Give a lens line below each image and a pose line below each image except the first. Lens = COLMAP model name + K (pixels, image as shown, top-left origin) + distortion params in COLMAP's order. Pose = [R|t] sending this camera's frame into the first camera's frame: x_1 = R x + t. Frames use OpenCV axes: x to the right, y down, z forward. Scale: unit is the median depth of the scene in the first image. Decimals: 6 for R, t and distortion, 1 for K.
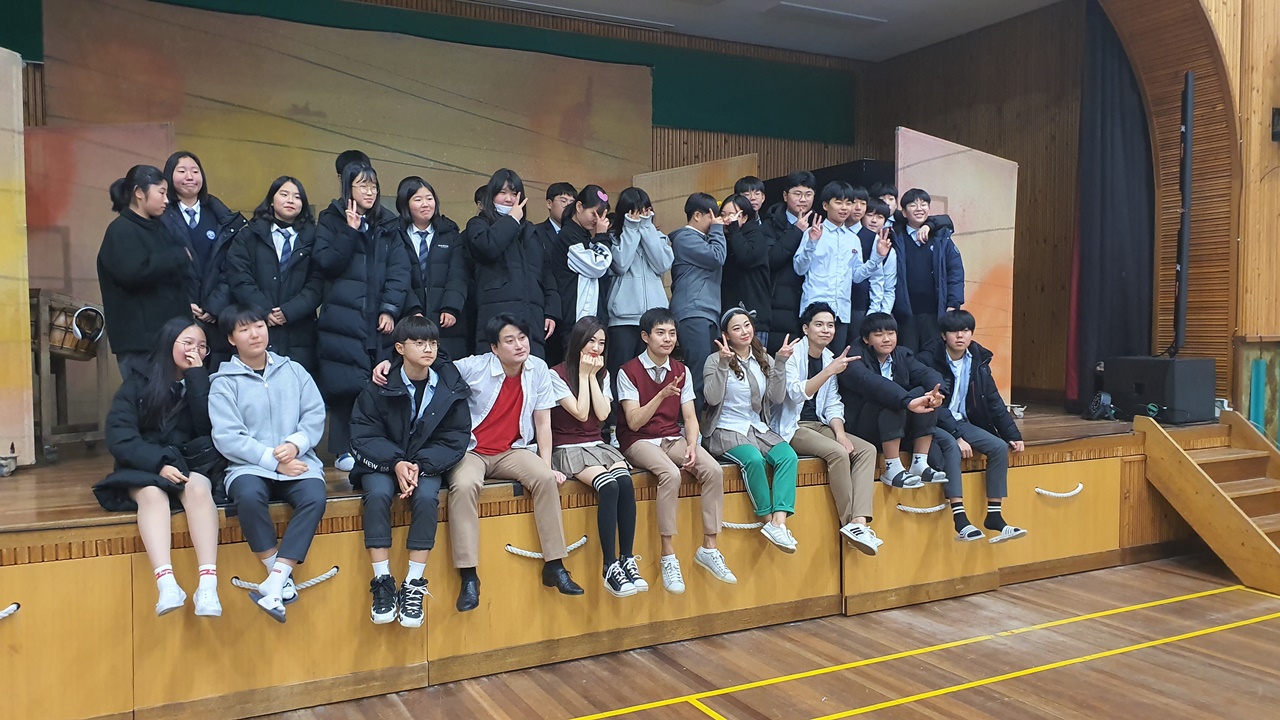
lens RADIAL K [[968.1, 0, 637.6], [0, 968.1, 361.9], [0, 0, 1]] dist [0.052589, -0.010302]
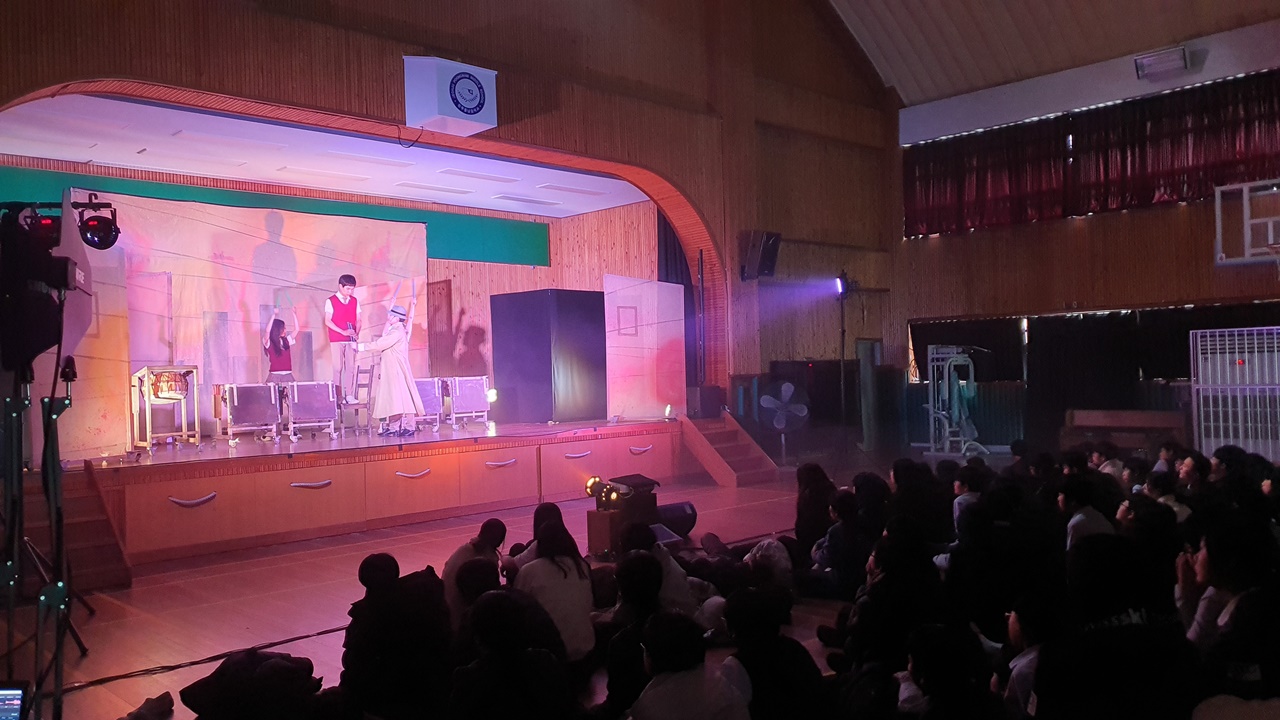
lens RADIAL K [[968.1, 0, 650.0], [0, 968.1, 369.1], [0, 0, 1]] dist [0.052589, -0.010302]
pose [[0.957540, -0.026312, 0.287097, -0.102640], [0.041618, 0.998011, -0.047342, 0.039667], [-0.285281, 0.057281, 0.956731, -0.689375]]
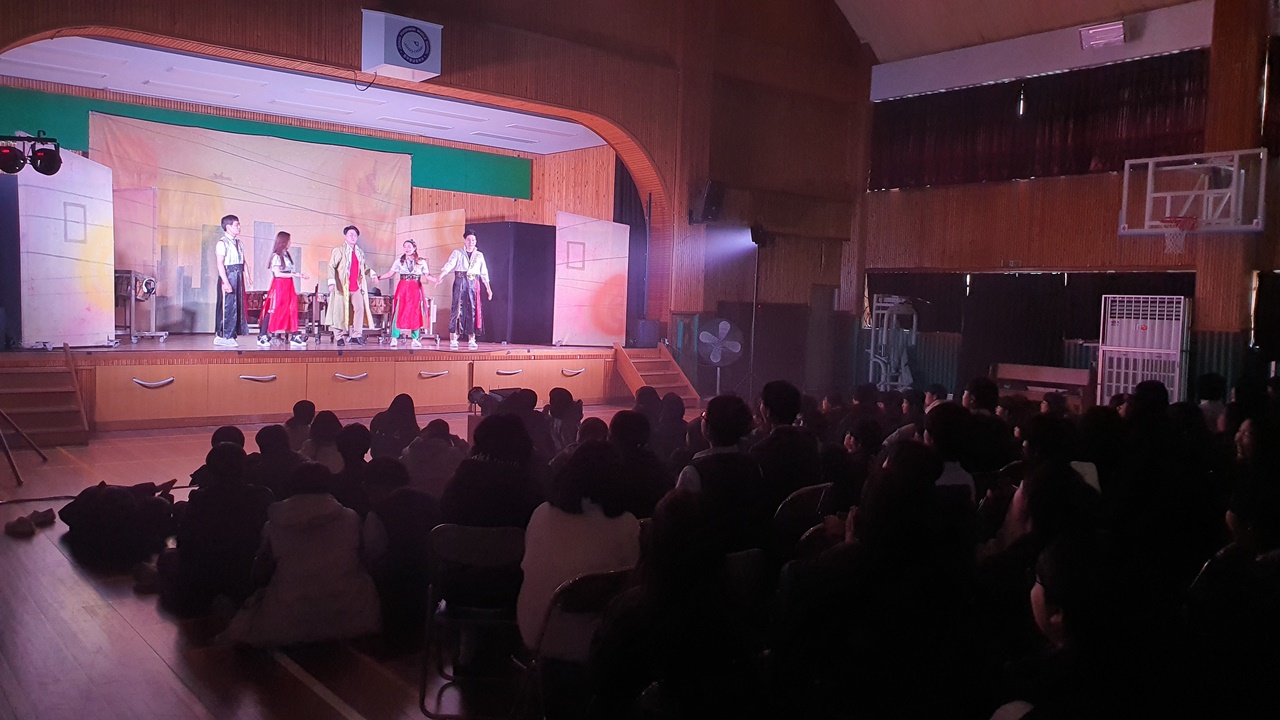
lens RADIAL K [[968.1, 0, 630.7], [0, 968.1, 355.1], [0, 0, 1]] dist [0.052589, -0.010302]
pose [[0.978702, 0.023019, 0.203990, 0.053859], [-0.025221, 0.999648, 0.008202, 0.047251], [-0.203729, -0.013172, 0.978939, -0.883375]]
